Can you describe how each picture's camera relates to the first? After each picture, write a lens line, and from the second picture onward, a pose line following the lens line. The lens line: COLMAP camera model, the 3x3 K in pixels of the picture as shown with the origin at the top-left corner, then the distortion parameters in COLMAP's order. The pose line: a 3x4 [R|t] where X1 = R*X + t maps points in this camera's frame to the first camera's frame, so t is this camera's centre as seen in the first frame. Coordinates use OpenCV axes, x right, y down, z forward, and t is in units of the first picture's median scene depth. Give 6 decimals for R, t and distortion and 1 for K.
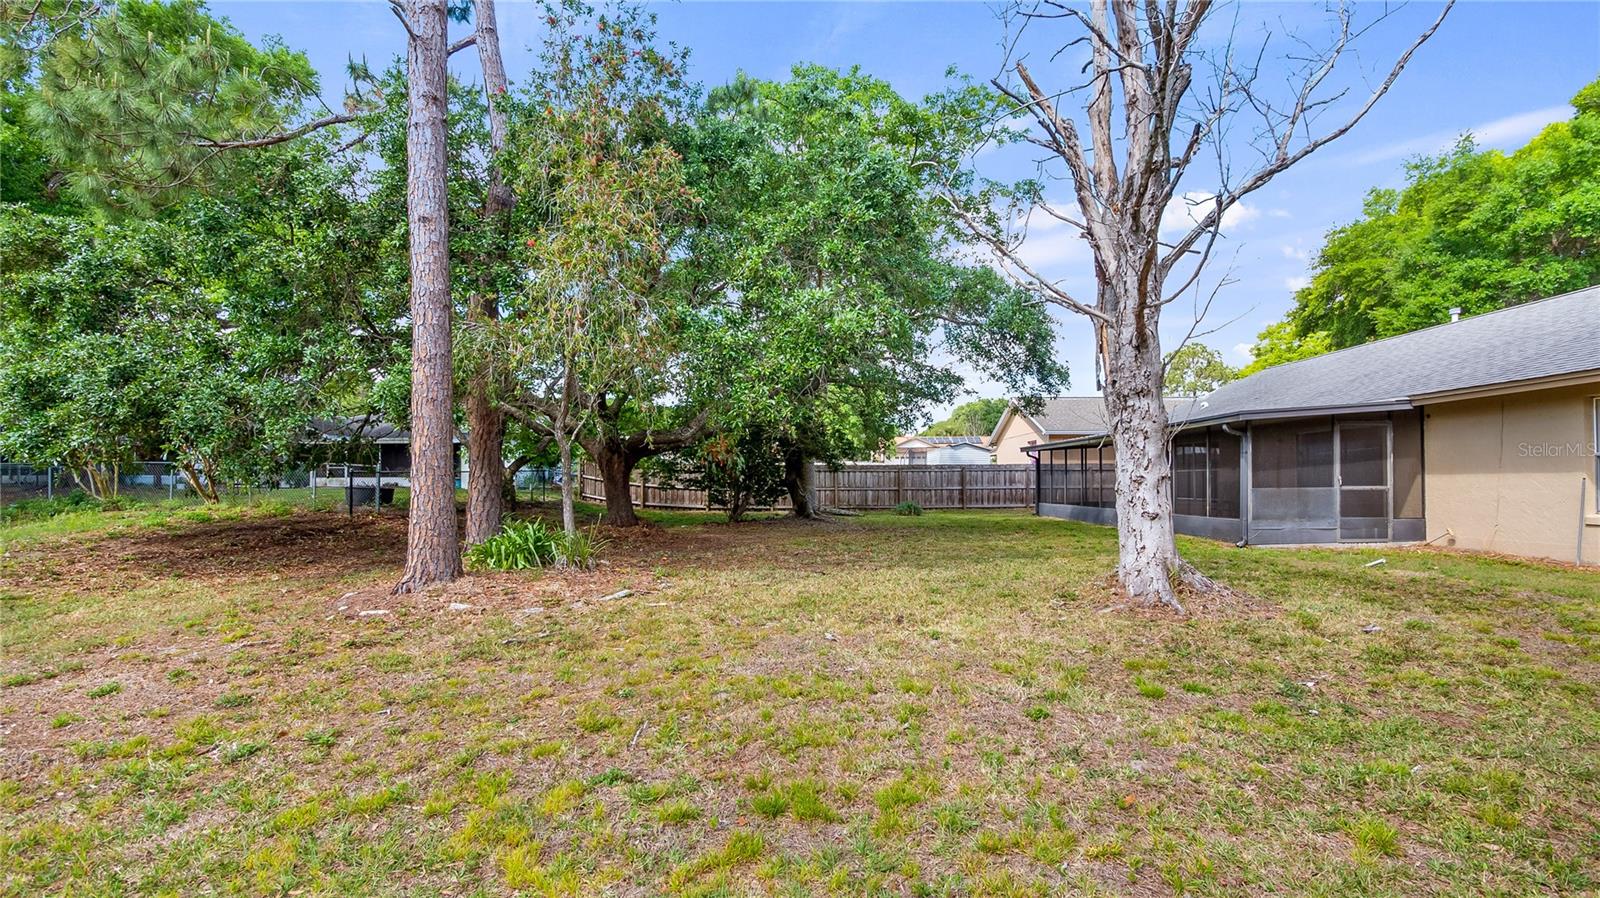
lens RADIAL K [[759.0, 0, 800.0], [0, 759.0, 449.0], [0, 0, 1]] dist [0.000818, -0.000393]
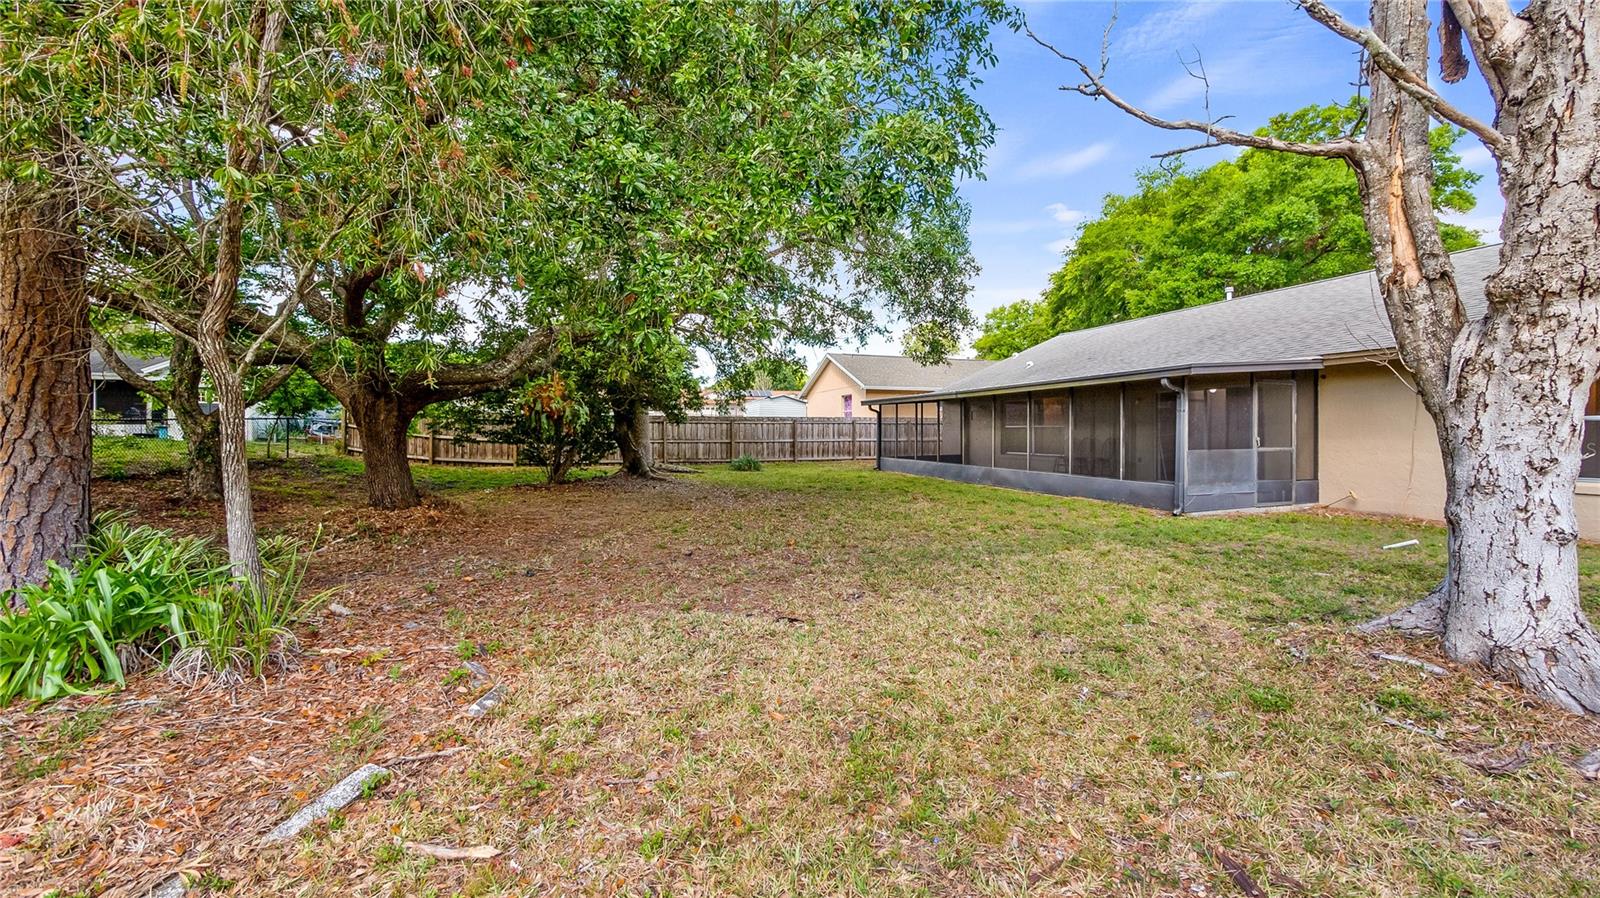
lens RADIAL K [[645.8, 0, 806.7], [0, 645.8, 434.2], [0, 0, 1]] dist [-0.003144, -0.000159]
pose [[0.949314, 0.003859, 0.314306, -0.045236], [-0.019773, 0.998677, 0.047459, 0.002804], [-0.313708, -0.051268, 0.948135, 0.232903]]
